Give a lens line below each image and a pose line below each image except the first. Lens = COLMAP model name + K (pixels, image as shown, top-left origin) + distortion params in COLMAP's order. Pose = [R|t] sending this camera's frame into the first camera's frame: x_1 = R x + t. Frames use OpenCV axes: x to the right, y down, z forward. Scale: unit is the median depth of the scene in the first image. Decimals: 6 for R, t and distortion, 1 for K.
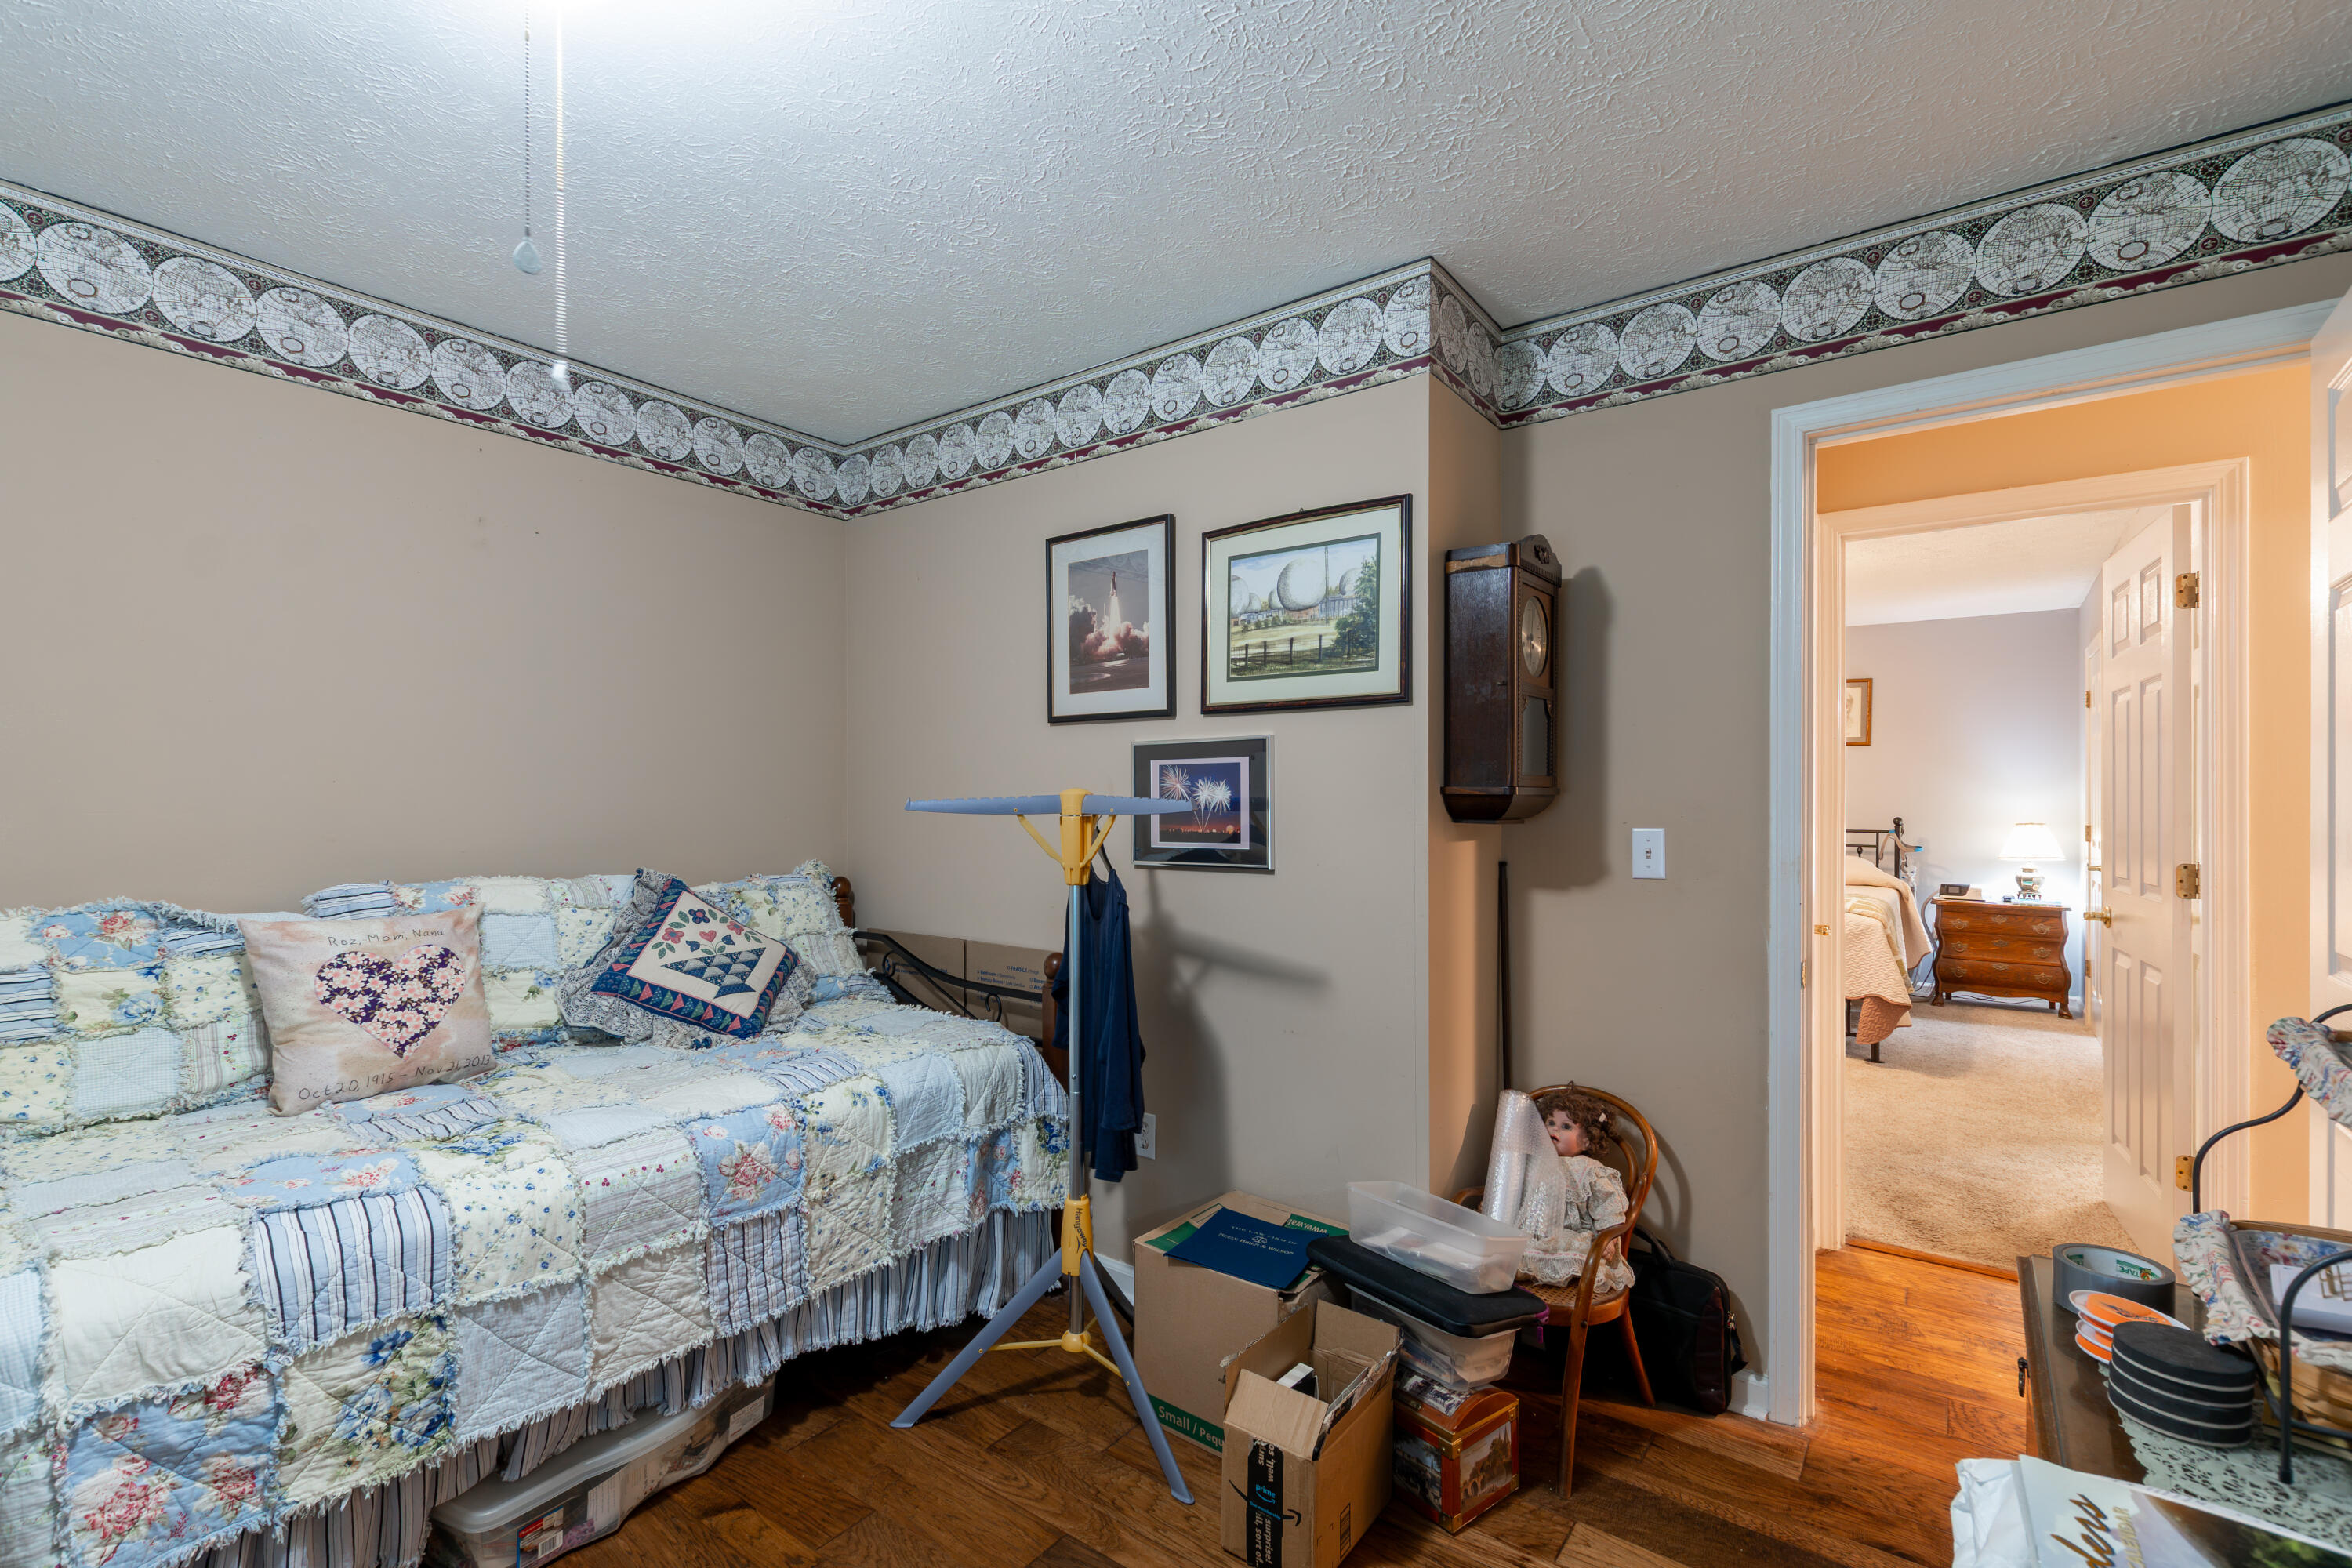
lens RADIAL K [[1033.8, 0, 1183.9], [0, 1033.8, 787.2], [0, 0, 1]] dist [0.000822, -0.002662]
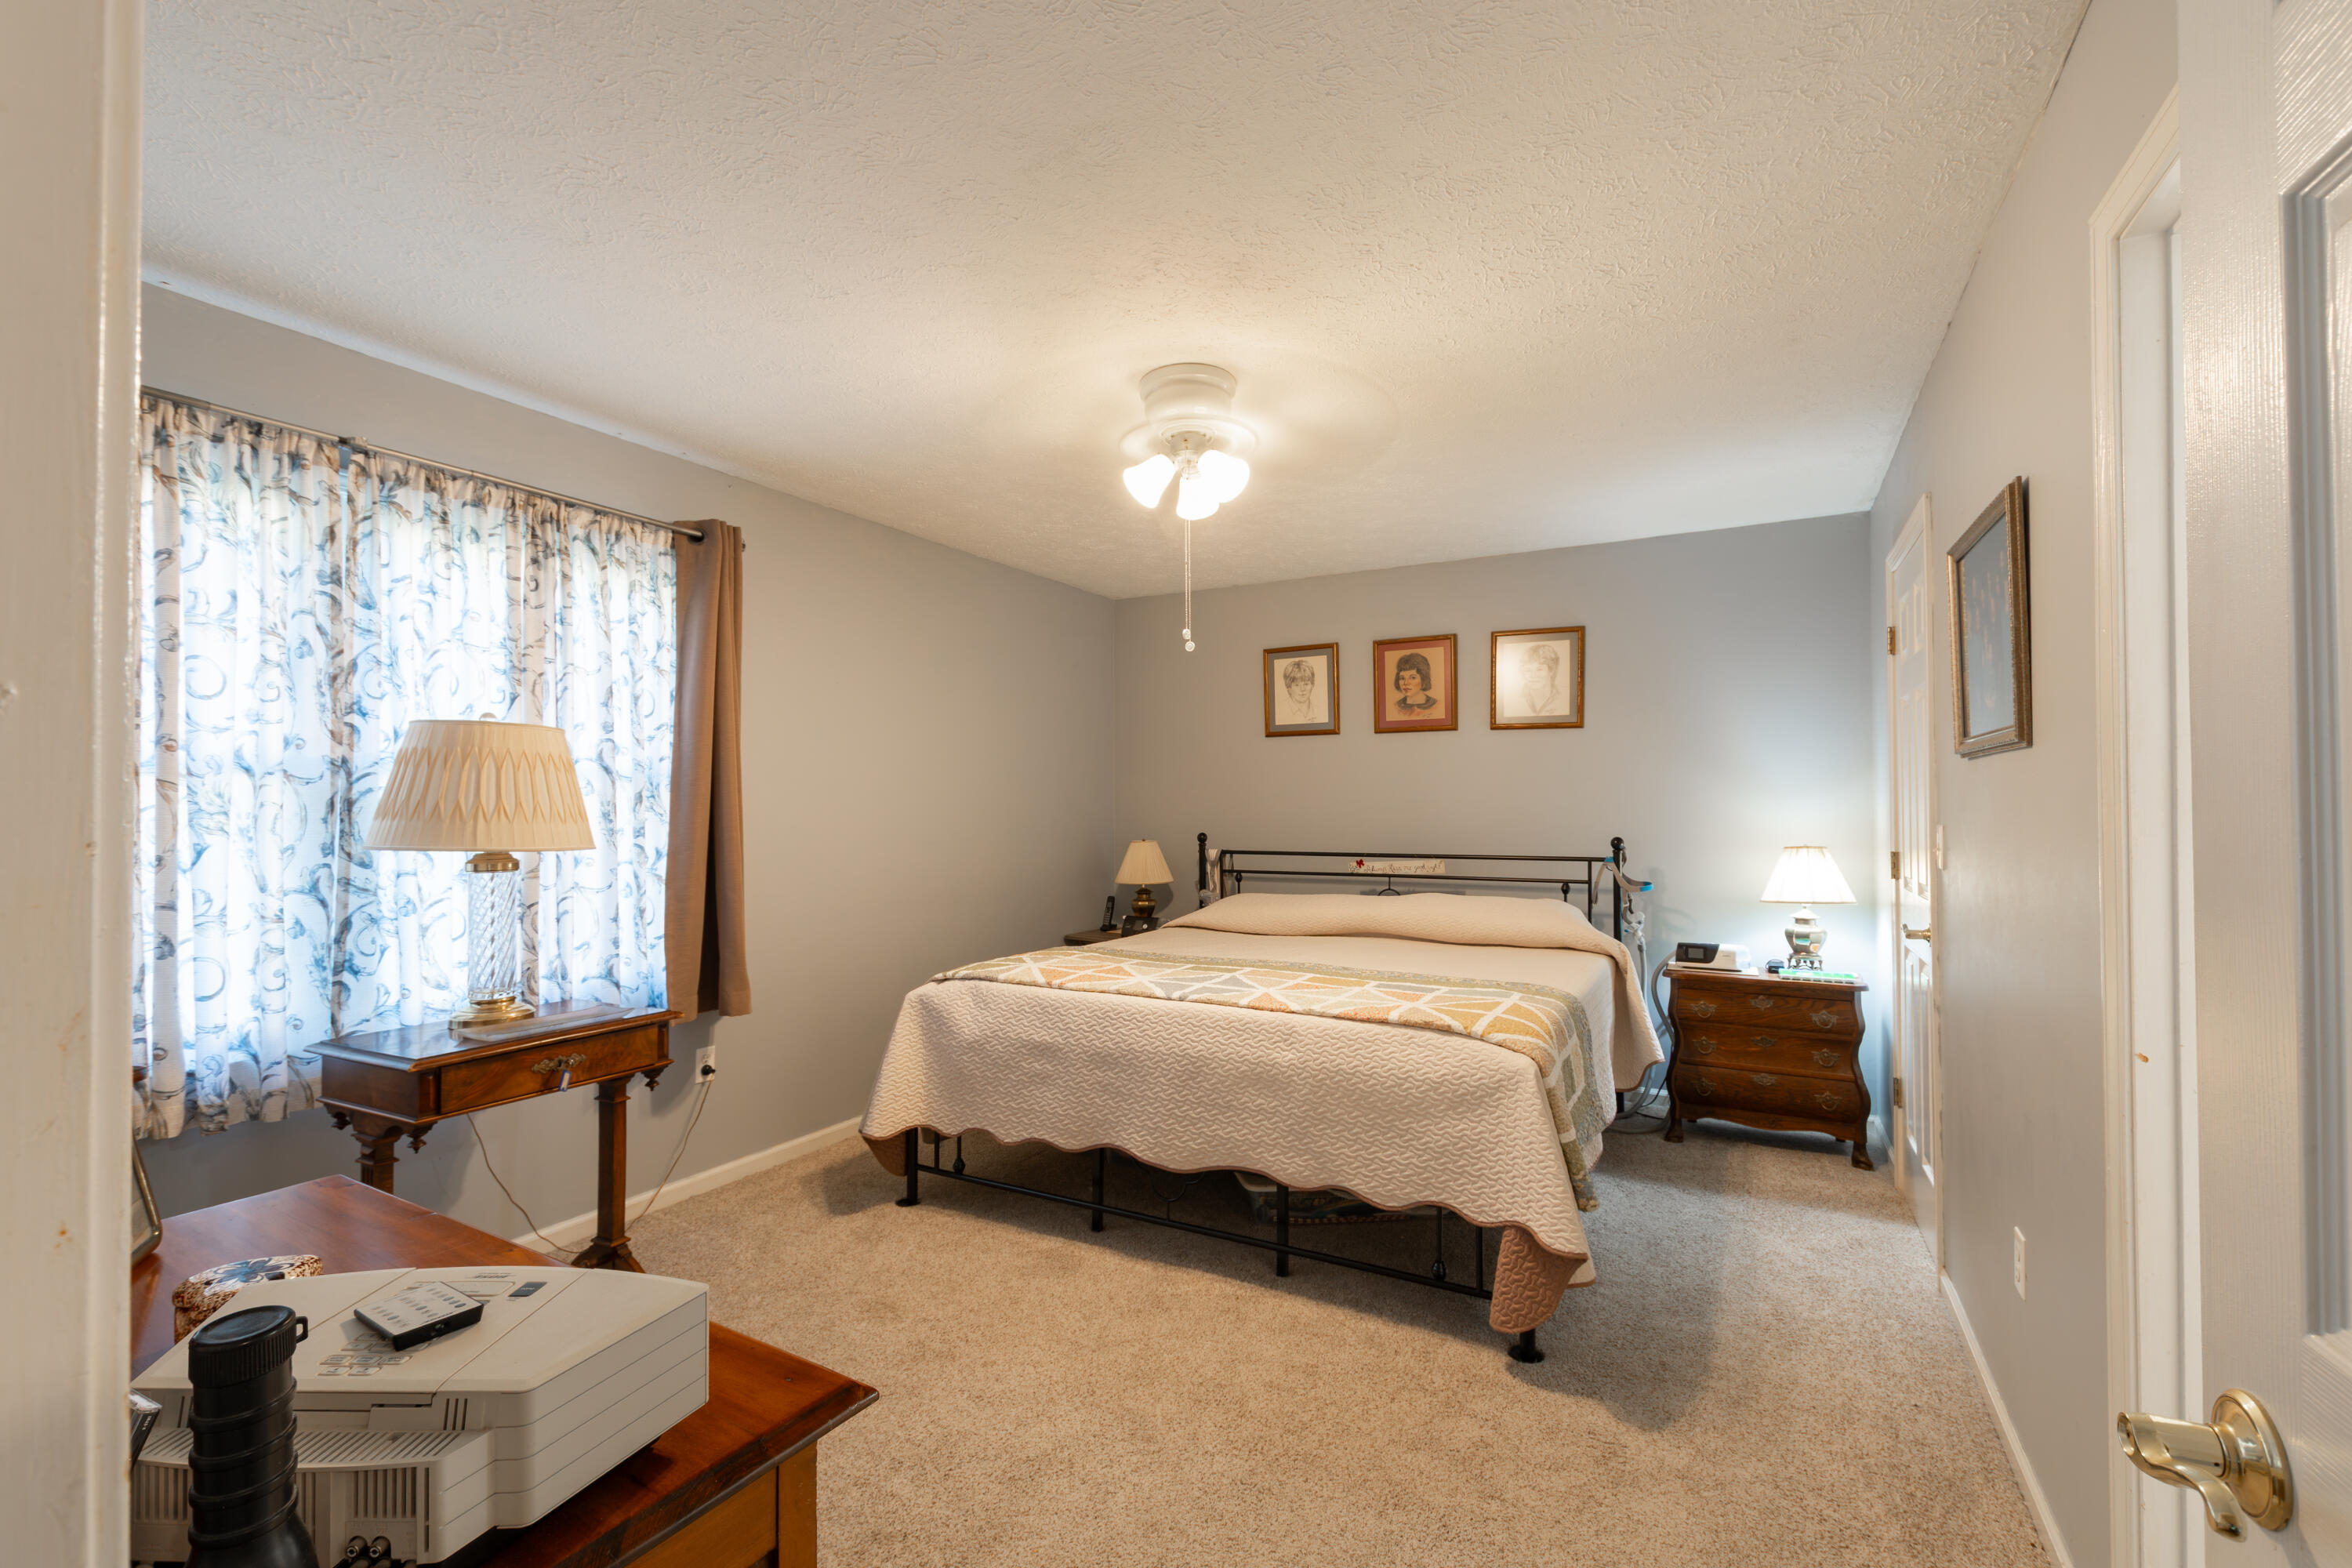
lens RADIAL K [[1033.8, 0, 1168.8], [0, 1033.8, 789.2], [0, 0, 1]] dist [0.000822, -0.002662]
pose [[0.989809, -0.005147, 0.142312, 0.346334], [0.006443, 0.999942, -0.008648, 0.003373], [-0.142259, 0.009477, 0.989784, 0.432038]]
